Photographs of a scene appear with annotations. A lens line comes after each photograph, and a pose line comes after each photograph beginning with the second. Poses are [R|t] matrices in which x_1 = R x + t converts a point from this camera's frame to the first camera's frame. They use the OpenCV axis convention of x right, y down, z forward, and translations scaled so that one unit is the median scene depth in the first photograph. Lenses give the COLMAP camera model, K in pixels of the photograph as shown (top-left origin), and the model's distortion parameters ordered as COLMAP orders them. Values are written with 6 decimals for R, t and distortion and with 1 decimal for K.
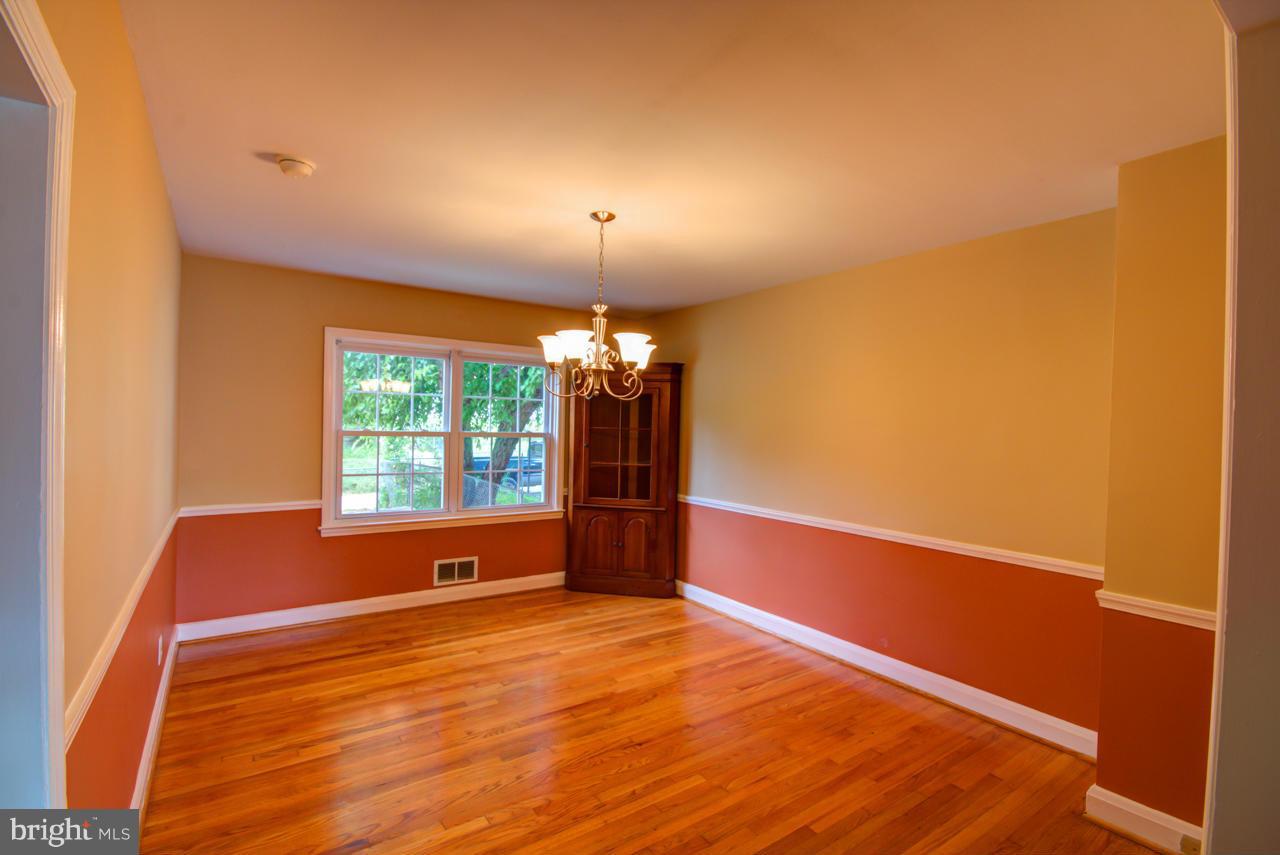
lens RADIAL K [[588.6, 0, 640.0], [0, 588.6, 427.5], [0, 0, 1]] dist [-0.000079, 0.000436]
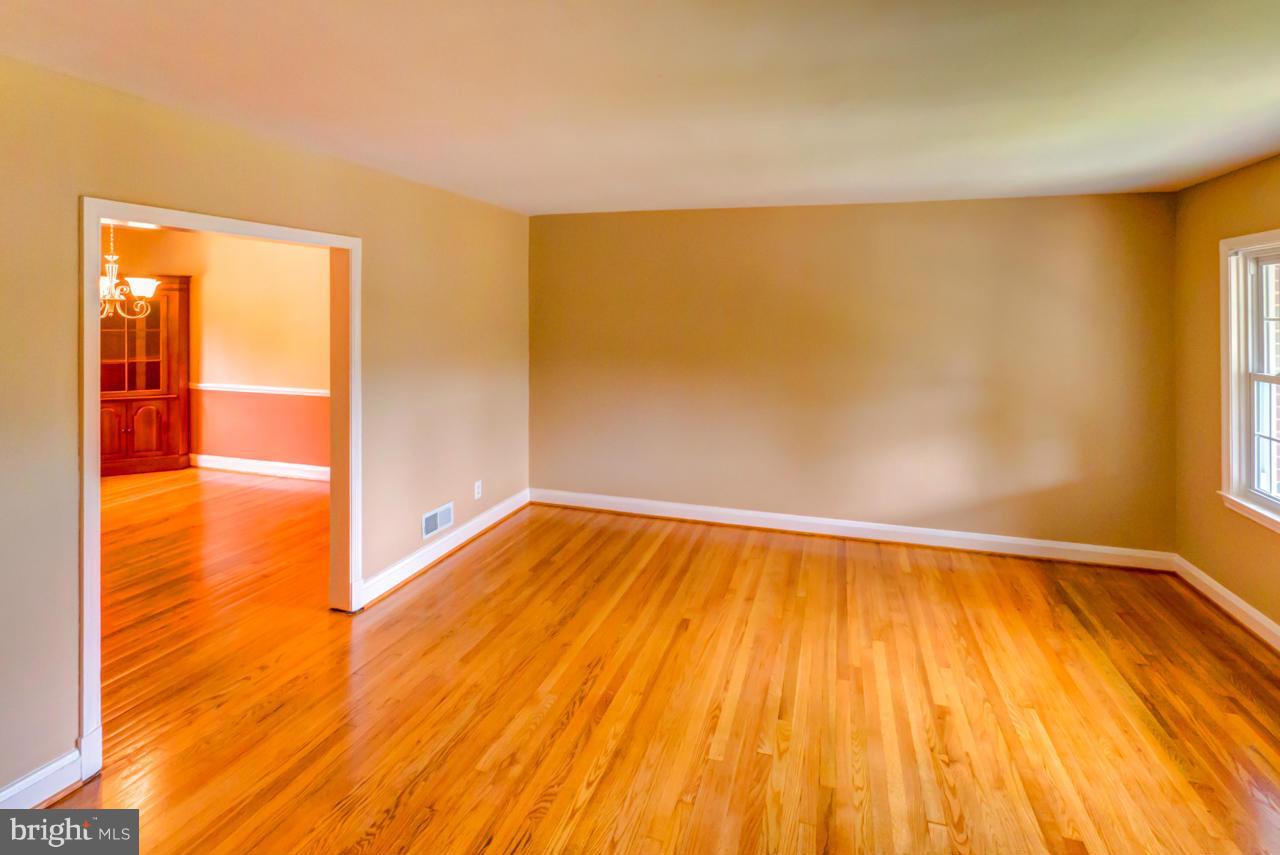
lens RADIAL K [[634.9, 0, 643.3], [0, 634.9, 316.8], [0, 0, 1]] dist [0.002032, 0.001049]
pose [[0.788256, -0.022778, 0.614926, -0.000877], [0.012175, 0.999696, 0.021424, -0.040243], [-0.615227, -0.009401, 0.788294, -0.614901]]
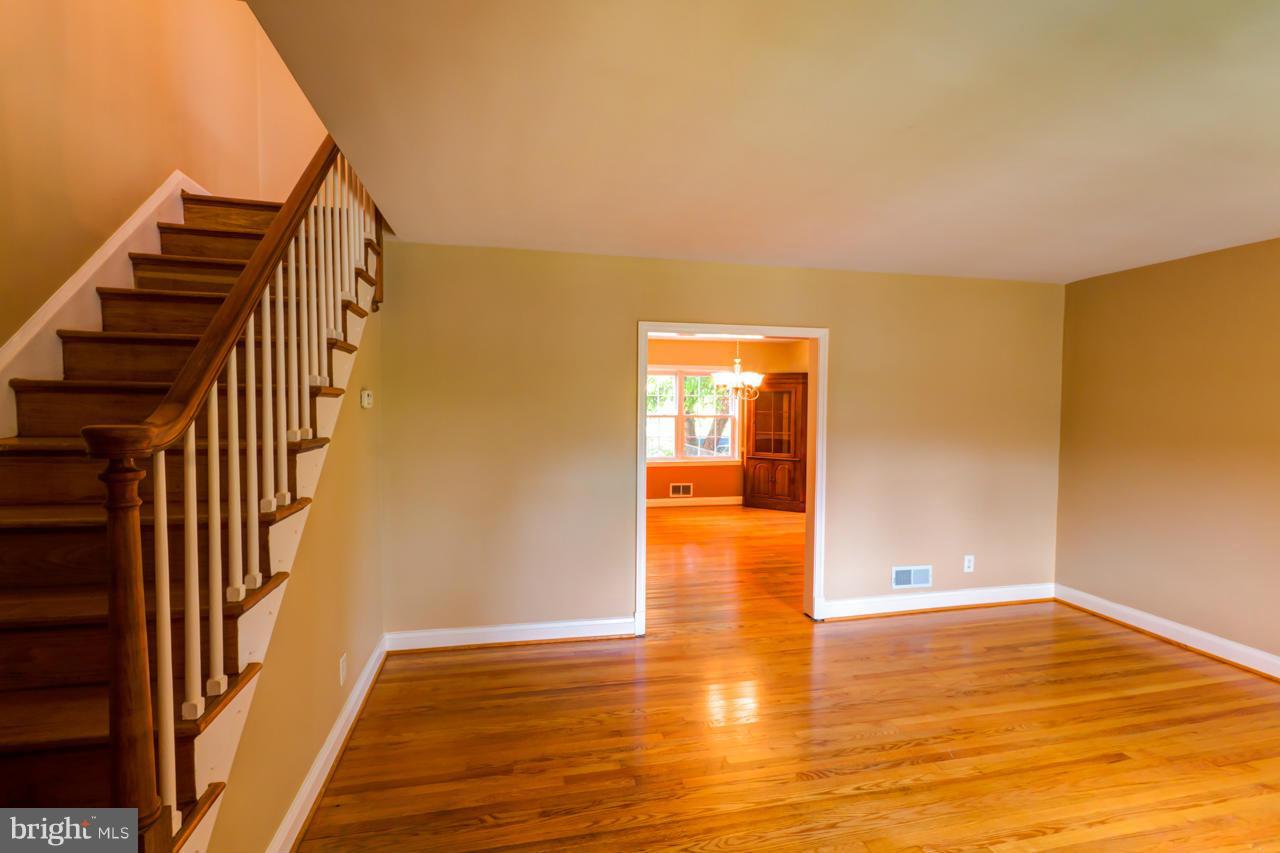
lens RADIAL K [[588.6, 0, 640.0], [0, 588.6, 426.5], [0, 0, 1]] dist [-0.000079, 0.000436]
pose [[0.928294, -0.002978, -0.371835, 0.245571], [0.013242, 0.999598, 0.025051, -0.003879], [0.371611, -0.028179, 0.927961, -0.728845]]
